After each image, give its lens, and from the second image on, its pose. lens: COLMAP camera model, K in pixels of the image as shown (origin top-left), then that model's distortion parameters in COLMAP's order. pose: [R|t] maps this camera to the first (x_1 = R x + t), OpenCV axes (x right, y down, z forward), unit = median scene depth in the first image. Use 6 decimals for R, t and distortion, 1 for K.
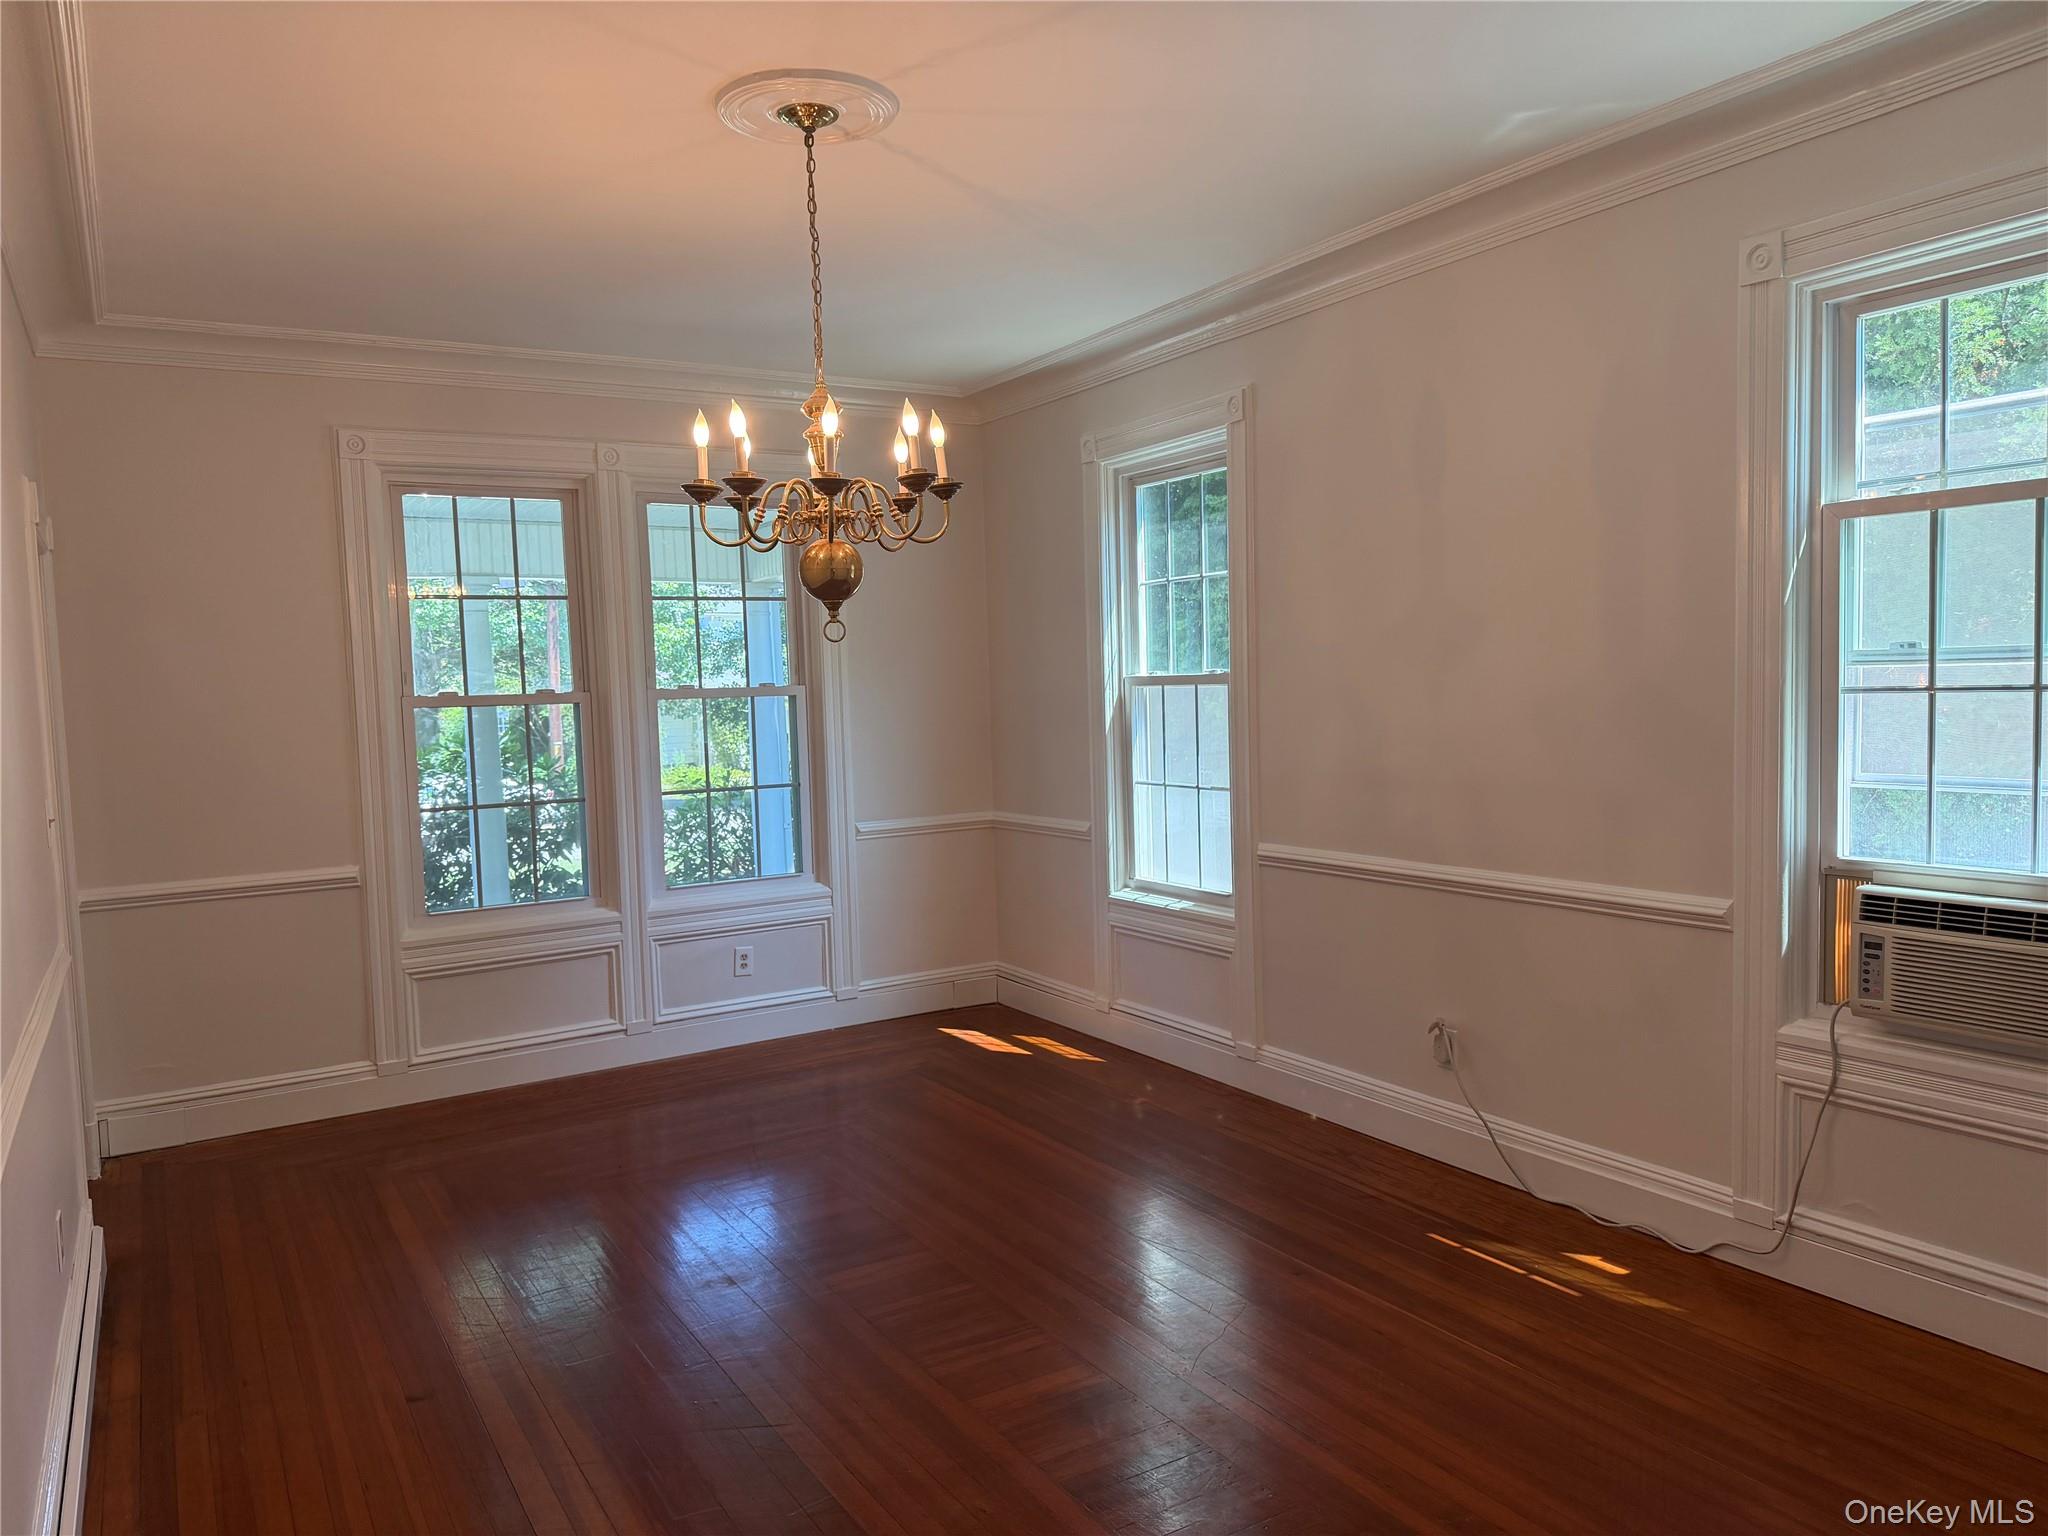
lens RADIAL K [[1476.3, 0, 1029.4], [0, 1476.3, 786.2], [0, 0, 1]] dist [0.042332, -0.003232]
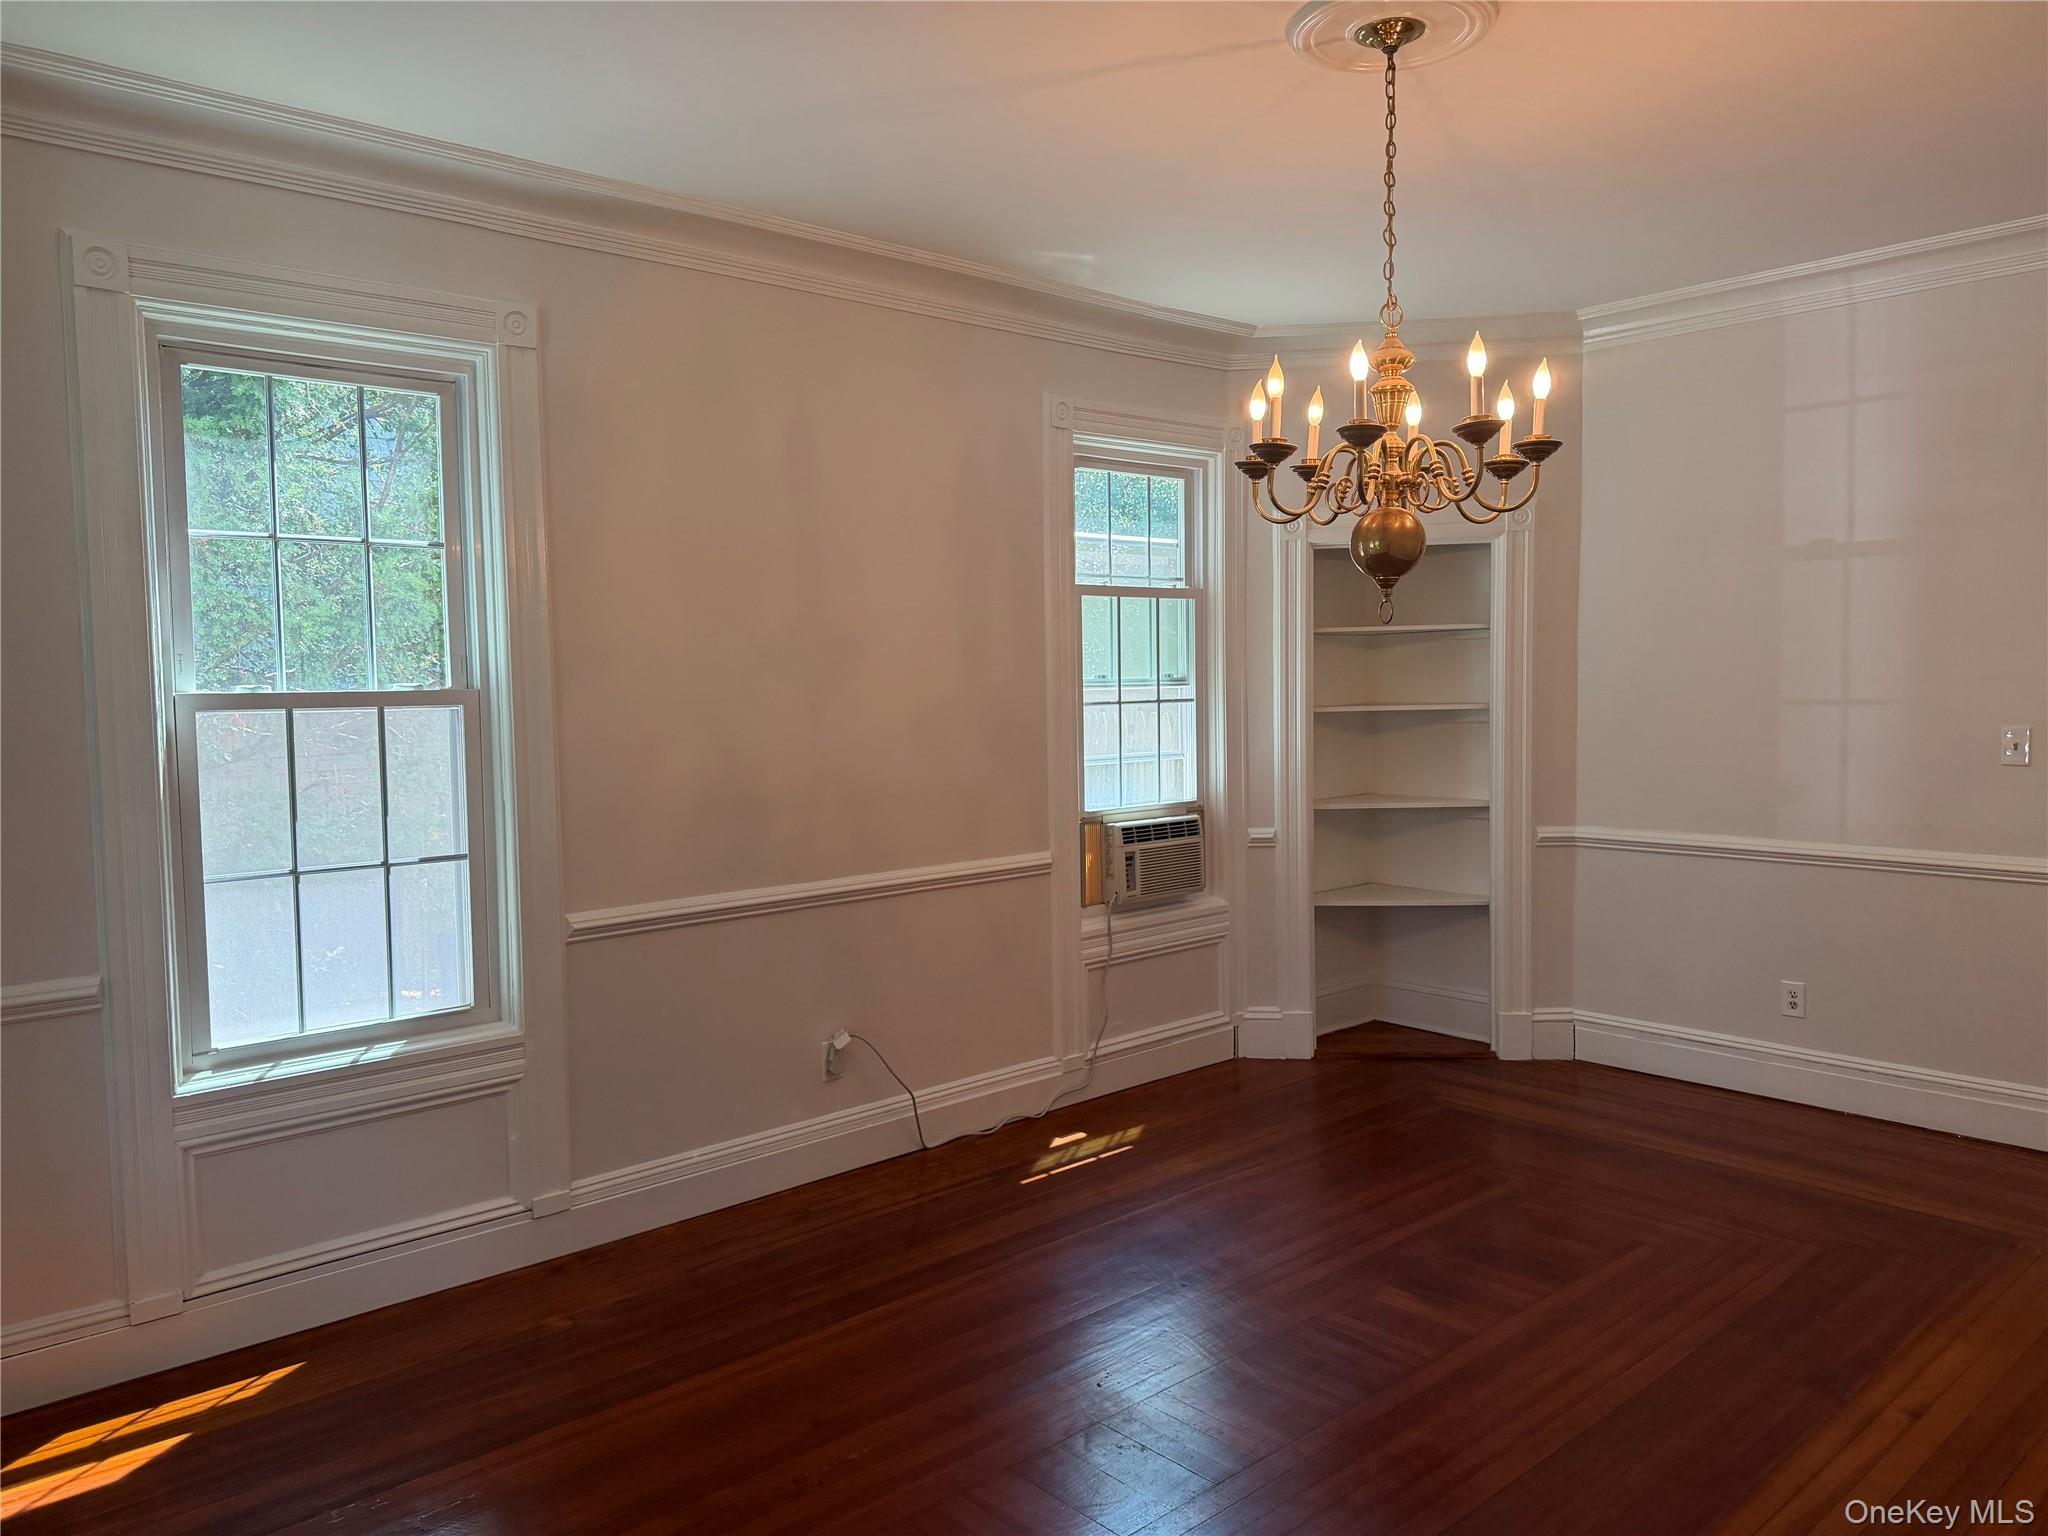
lens RADIAL K [[1453.7, 0, 1029.5], [0, 1453.7, 777.1], [0, 0, 1]] dist [0.187814, -0.205833]
pose [[-0.184742, -0.025068, 0.982467, -0.859689], [0.101860, 0.993802, 0.044510, -0.056029], [-0.977494, 0.108297, -0.181043, 1.217060]]
